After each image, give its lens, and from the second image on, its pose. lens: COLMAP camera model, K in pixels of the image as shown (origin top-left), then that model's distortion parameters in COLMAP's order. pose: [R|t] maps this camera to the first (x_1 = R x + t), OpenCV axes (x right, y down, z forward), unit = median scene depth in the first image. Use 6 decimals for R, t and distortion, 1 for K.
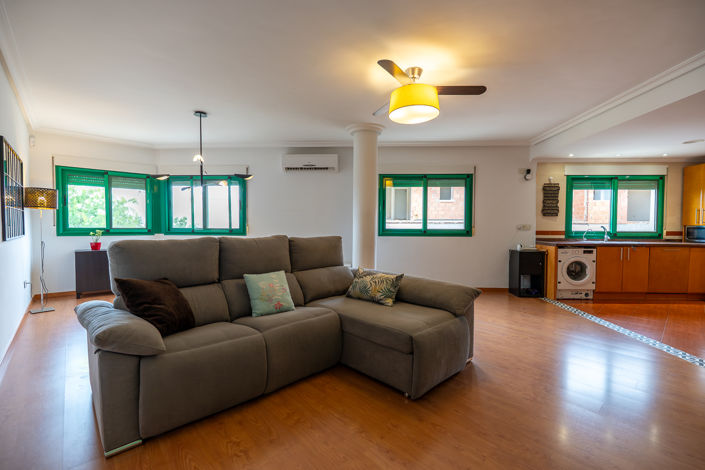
lens RADIAL K [[312.7, 0, 352.5], [0, 312.7, 235.0], [0, 0, 1]] dist [-0.005984, 0.000229]
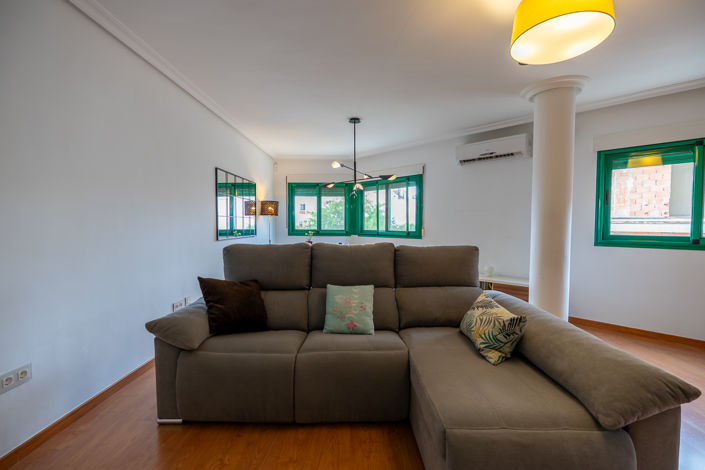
lens RADIAL K [[319.7, 0, 352.5], [0, 319.7, 235.0], [0, 0, 1]] dist [-0.000944, 0.000193]
pose [[0.728785, 0.021053, -0.684419, 0.179354], [-0.020070, 0.999755, 0.009382, -0.016371], [0.684448, 0.006899, 0.729029, 0.173520]]
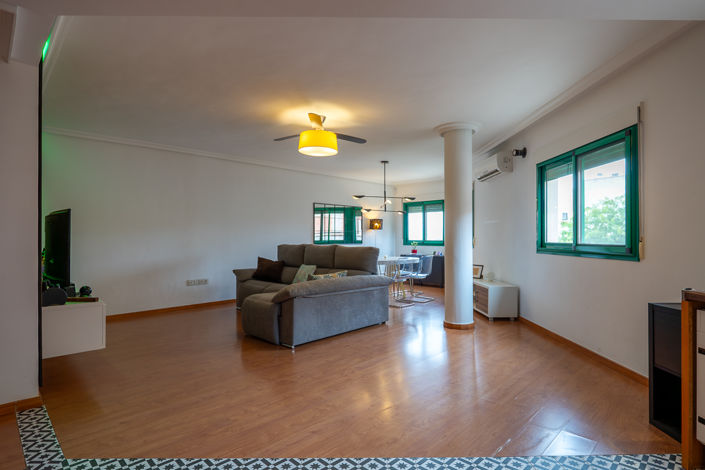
lens RADIAL K [[373.9, 0, 360.4], [0, 373.9, 238.0], [0, 0, 1]] dist [-0.001016, -0.000186]
pose [[0.067733, -0.004872, -0.997692, 0.952461], [-0.029392, 0.999544, -0.006876, -0.013449], [0.997270, 0.029790, 0.067559, 0.589860]]
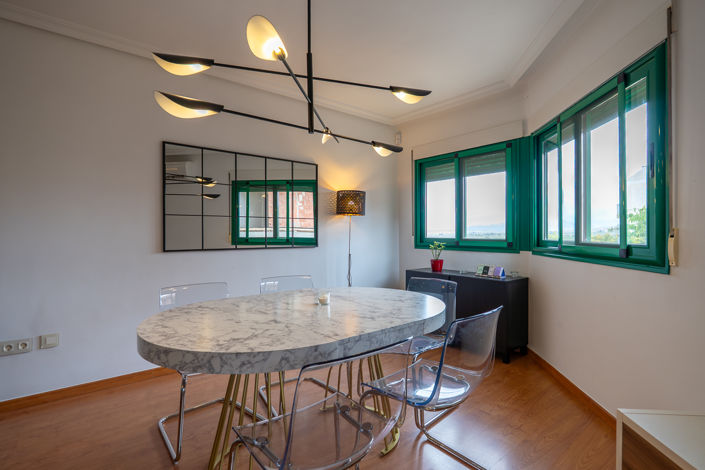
lens RADIAL K [[345.2, 0, 352.5], [0, 345.2, 235.0], [0, 0, 1]] dist [-0.020428, -0.000036]
pose [[-0.054442, -0.001189, -0.998516, -0.051295], [-0.029371, 0.999569, 0.000411, -0.024498], [0.998085, 0.029349, -0.054453, 0.824218]]
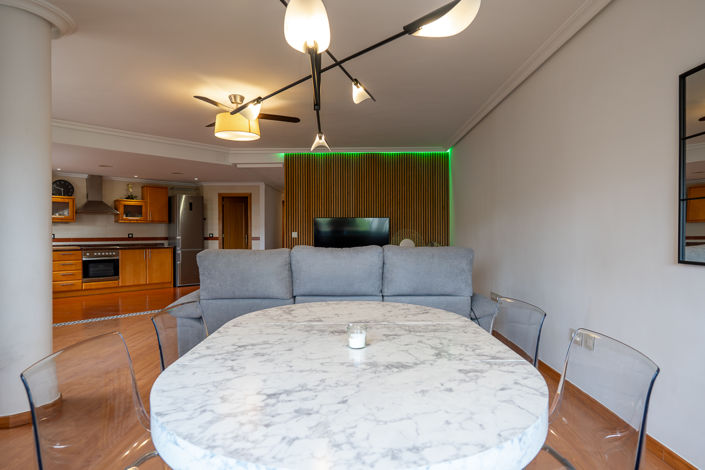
lens RADIAL K [[390.2, 0, 352.5], [0, 390.2, 235.0], [0, 0, 1]] dist [-0.001494, -0.000767]
pose [[-0.731633, -0.005833, 0.681674, -0.590626], [0.022121, 0.999234, 0.032292, -0.032724], [-0.681340, 0.038705, -0.730943, 0.969152]]
